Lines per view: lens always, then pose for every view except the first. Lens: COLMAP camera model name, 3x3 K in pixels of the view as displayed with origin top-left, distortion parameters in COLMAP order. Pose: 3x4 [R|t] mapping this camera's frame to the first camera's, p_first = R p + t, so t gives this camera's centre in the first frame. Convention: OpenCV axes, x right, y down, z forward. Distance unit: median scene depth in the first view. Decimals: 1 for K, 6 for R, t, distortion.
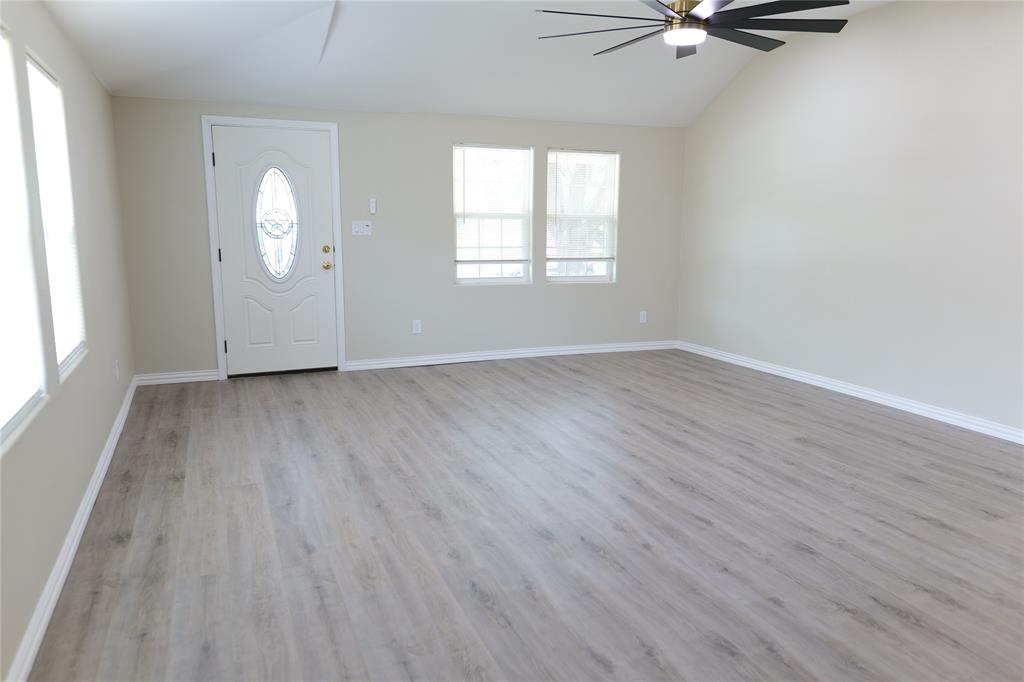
lens RADIAL K [[709.0, 0, 516.0], [0, 709.0, 343.0], [0, 0, 1]] dist [-0.004531, 0.003648]
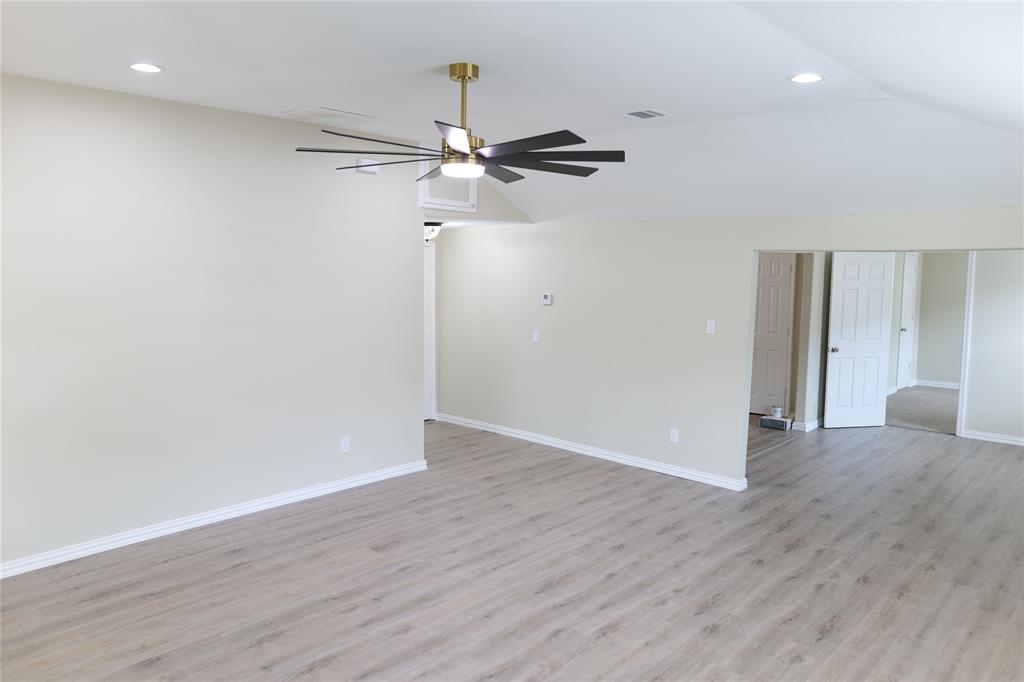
lens RADIAL K [[709.0, 0, 516.0], [0, 709.0, 343.0], [0, 0, 1]] dist [-0.004531, 0.003648]
pose [[-0.406651, -0.106872, 0.907311, -0.786881], [0.150046, 0.971835, 0.181722, -0.421092], [-0.901178, 0.210036, -0.379162, 1.540834]]
